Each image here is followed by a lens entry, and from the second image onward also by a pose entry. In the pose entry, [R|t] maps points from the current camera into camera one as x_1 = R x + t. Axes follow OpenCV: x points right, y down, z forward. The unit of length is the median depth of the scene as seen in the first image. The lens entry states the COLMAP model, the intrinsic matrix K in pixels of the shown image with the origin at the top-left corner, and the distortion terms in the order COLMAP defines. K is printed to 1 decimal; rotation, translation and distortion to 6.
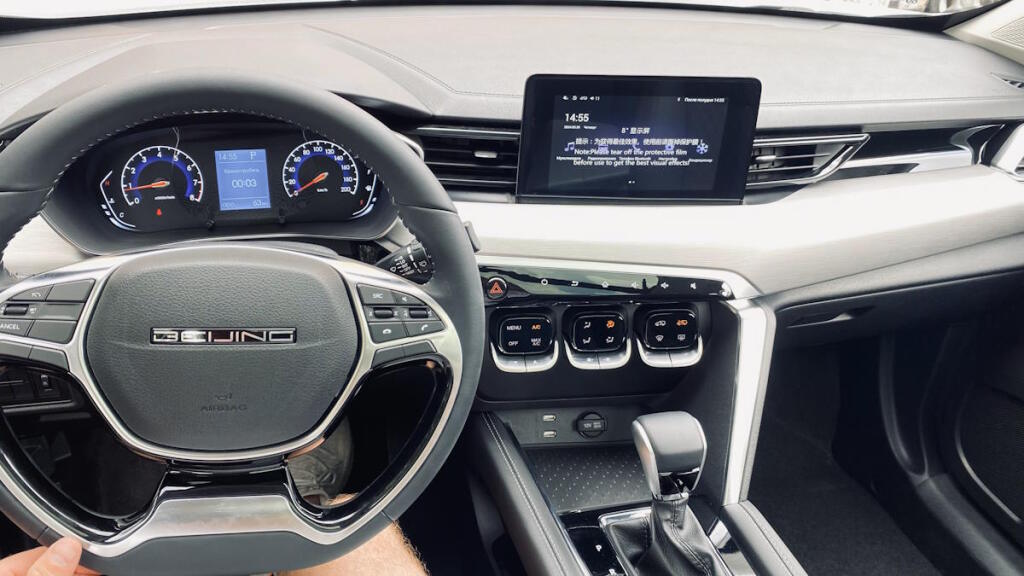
lens RADIAL K [[765.2, 0, 512.0], [0, 765.2, 288.0], [0, 0, 1]] dist [0.070936, -0.083761]
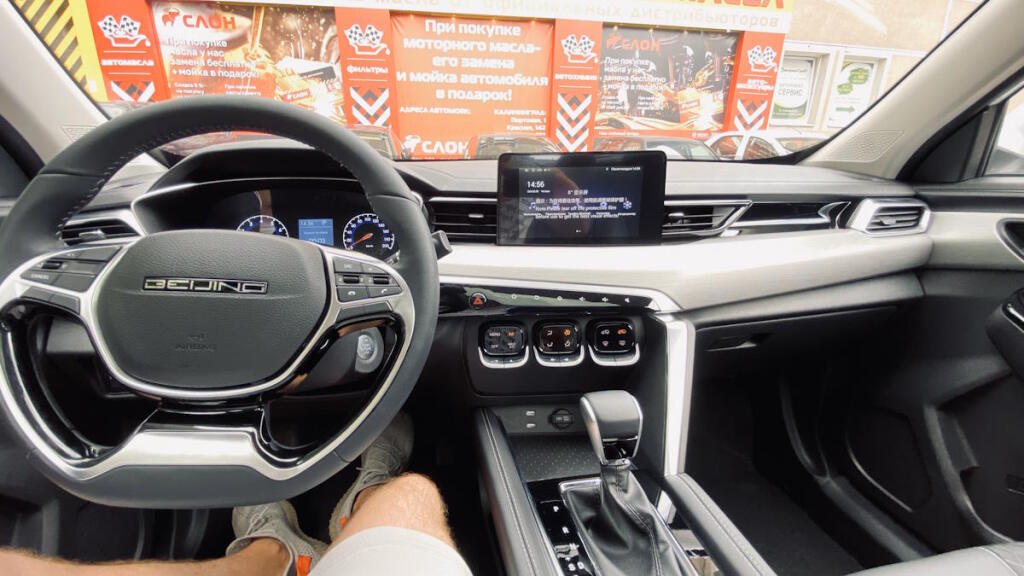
lens RADIAL K [[414.9, 0, 512.0], [0, 414.9, 288.0], [0, 0, 1]] dist [0.007954, -0.000381]
pose [[0.995101, -0.026122, -0.095347, 0.106418], [0.003719, 0.973668, -0.227939, 0.141027], [0.098790, 0.226468, 0.968996, 0.277027]]
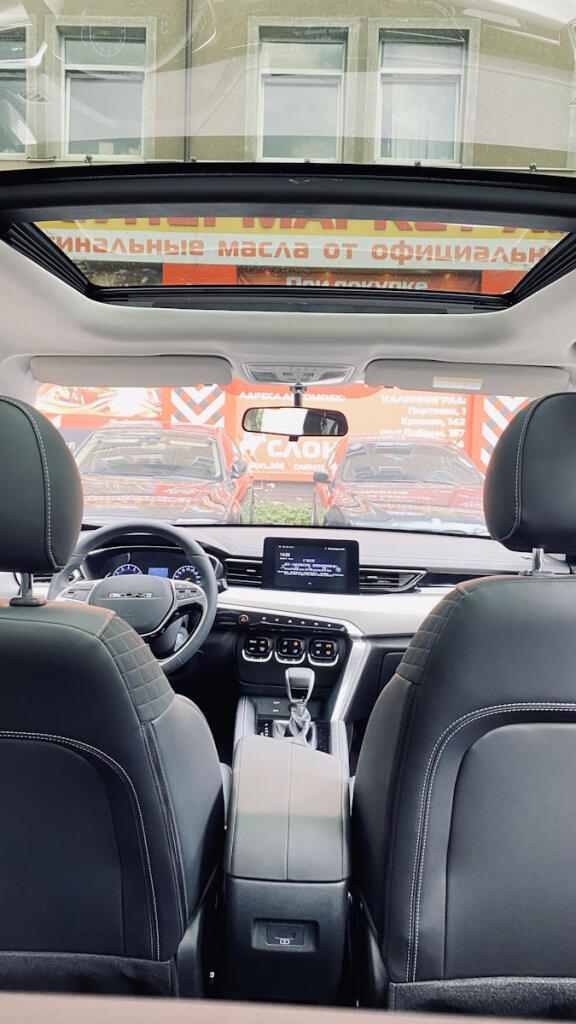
lens RADIAL K [[789.6, 0, 286.1], [0, 789.6, 460.2], [0, 0, 1]] dist [0.040467, -0.005748]
pose [[0.962491, -0.026780, -0.269987, 0.763532], [-0.112723, 0.865692, -0.487720, 0.736626], [0.246787, 0.499860, 0.830202, -1.233533]]
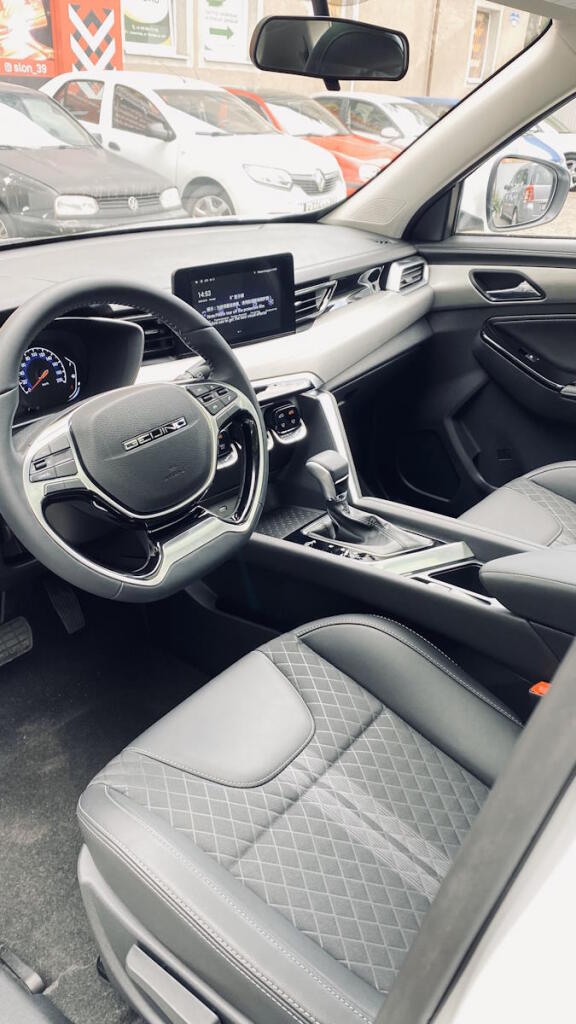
lens RADIAL K [[765.2, 0, 288.0], [0, 765.2, 512.0], [0, 0, 1]] dist [0.070936, -0.083761]
pose [[0.799024, -0.318482, 0.510030, -0.688475], [0.330335, 0.941247, 0.070239, 0.132017], [-0.502434, 0.112358, 0.857284, -0.347806]]
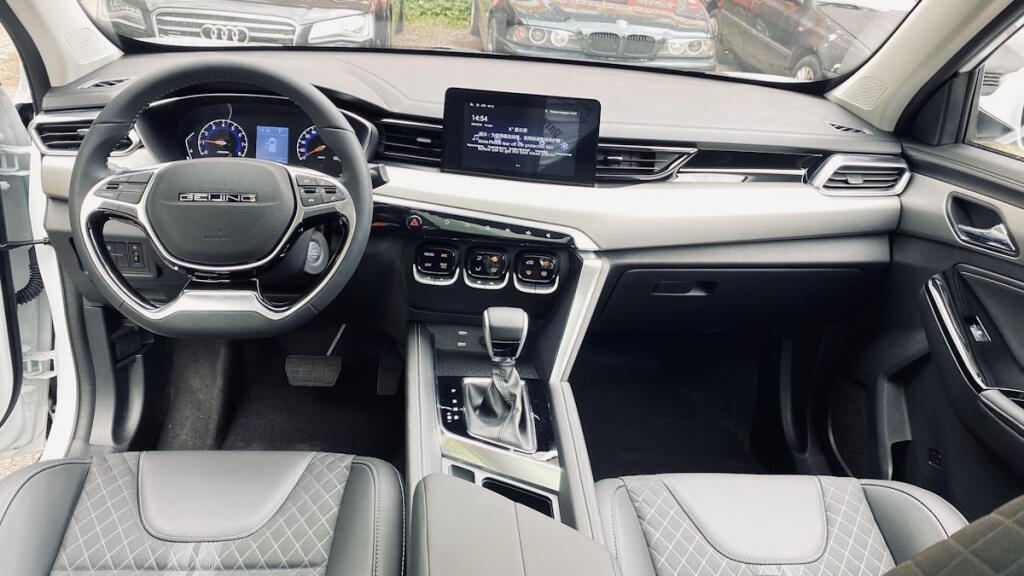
lens RADIAL K [[789.6, 0, 527.9], [0, 789.6, 289.3], [0, 0, 1]] dist [0.040467, -0.005748]
pose [[0.985497, 0.091506, -0.142903, 0.425489], [-0.105518, 0.989988, -0.093752, 0.247547], [0.132893, 0.107472, 0.985286, -0.495170]]
